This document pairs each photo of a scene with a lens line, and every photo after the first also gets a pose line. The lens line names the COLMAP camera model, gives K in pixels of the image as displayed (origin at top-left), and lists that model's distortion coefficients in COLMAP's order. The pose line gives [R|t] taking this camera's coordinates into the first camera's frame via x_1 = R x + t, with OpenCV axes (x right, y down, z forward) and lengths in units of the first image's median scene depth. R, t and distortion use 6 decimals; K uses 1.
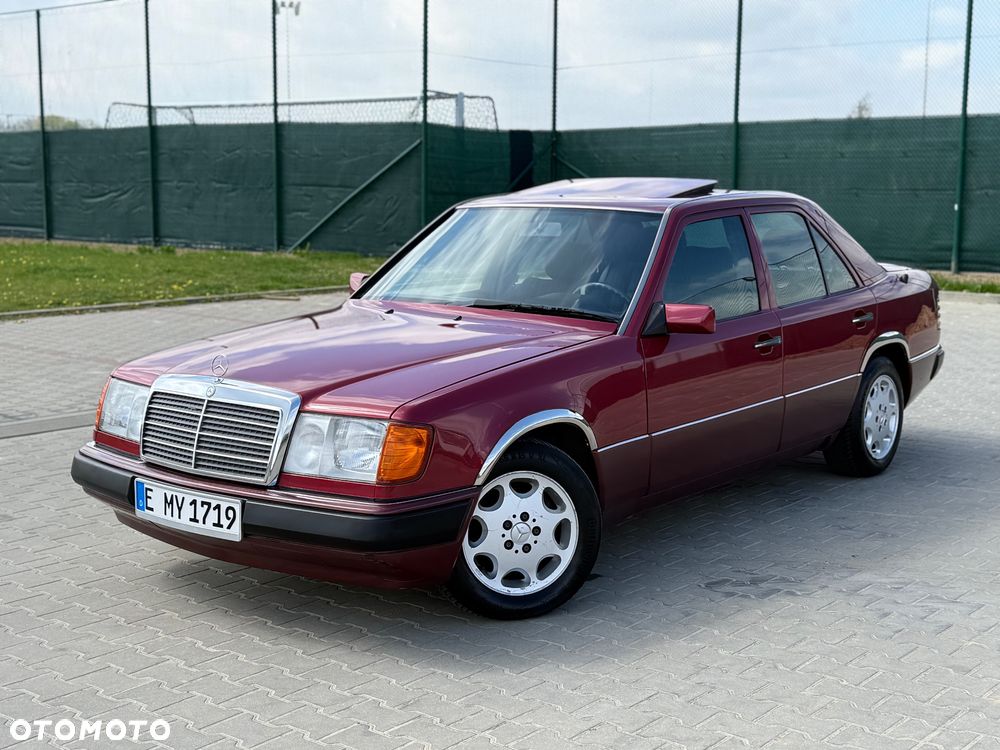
lens RADIAL K [[1295.7, 0, 502.8], [0, 1295.7, 371.6], [0, 0, 1]] dist [0.223557, -0.541392]
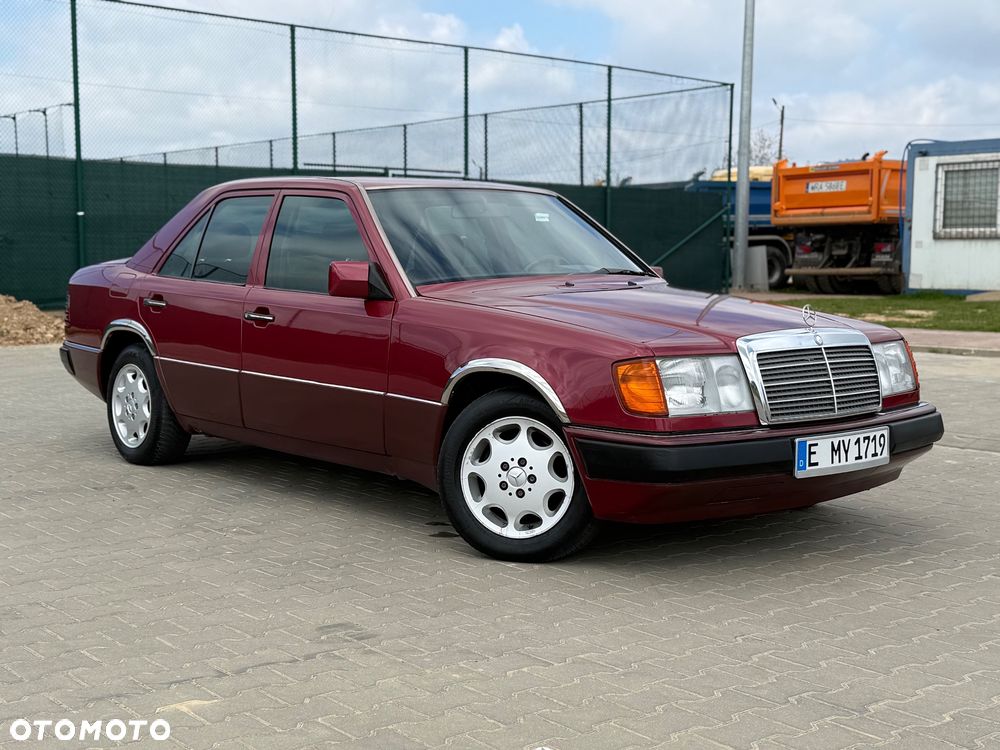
lens RADIAL K [[1295.1, 0, 500.1], [0, 1295.1, 385.8], [0, 0, 1]] dist [0.197639, -0.438083]
pose [[0.225911, -0.108211, 0.968119, -1.199661], [0.143931, 0.986611, 0.076692, -0.060651], [-0.963456, 0.122017, 0.238461, 0.927636]]
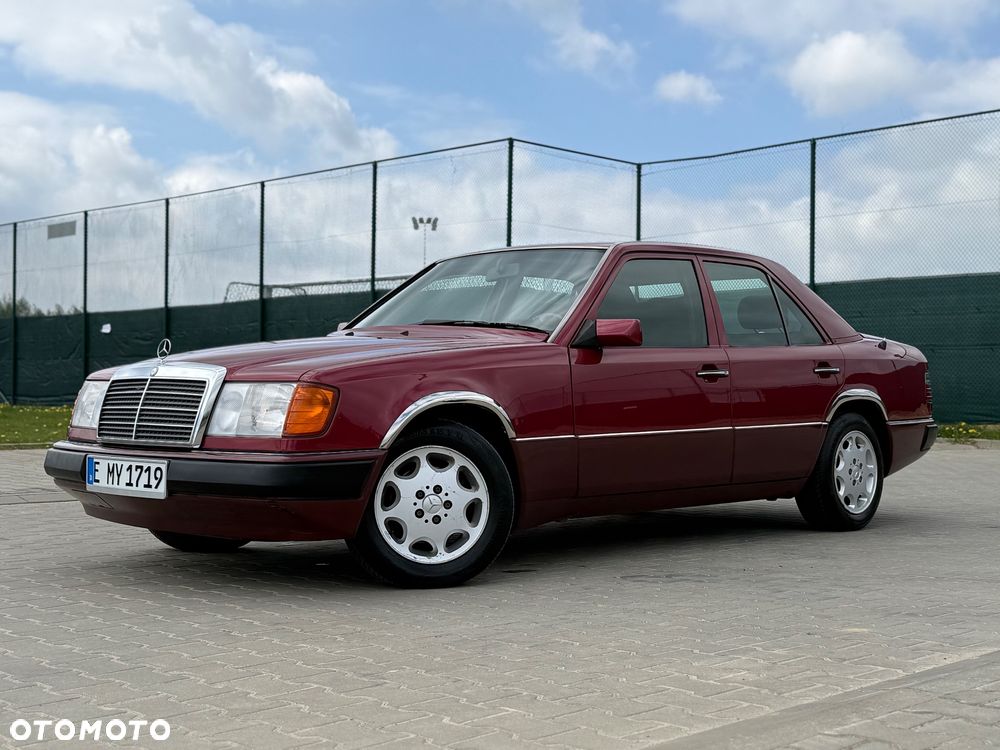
lens RADIAL K [[1296.4, 0, 505.3], [0, 1296.4, 381.5], [0, 0, 1]] dist [0.207080, -0.490565]
pose [[0.994778, 0.000935, -0.102056, 0.169784], [-0.016699, 0.987974, -0.153715, 0.174321], [0.100685, 0.154616, 0.982831, -0.049812]]
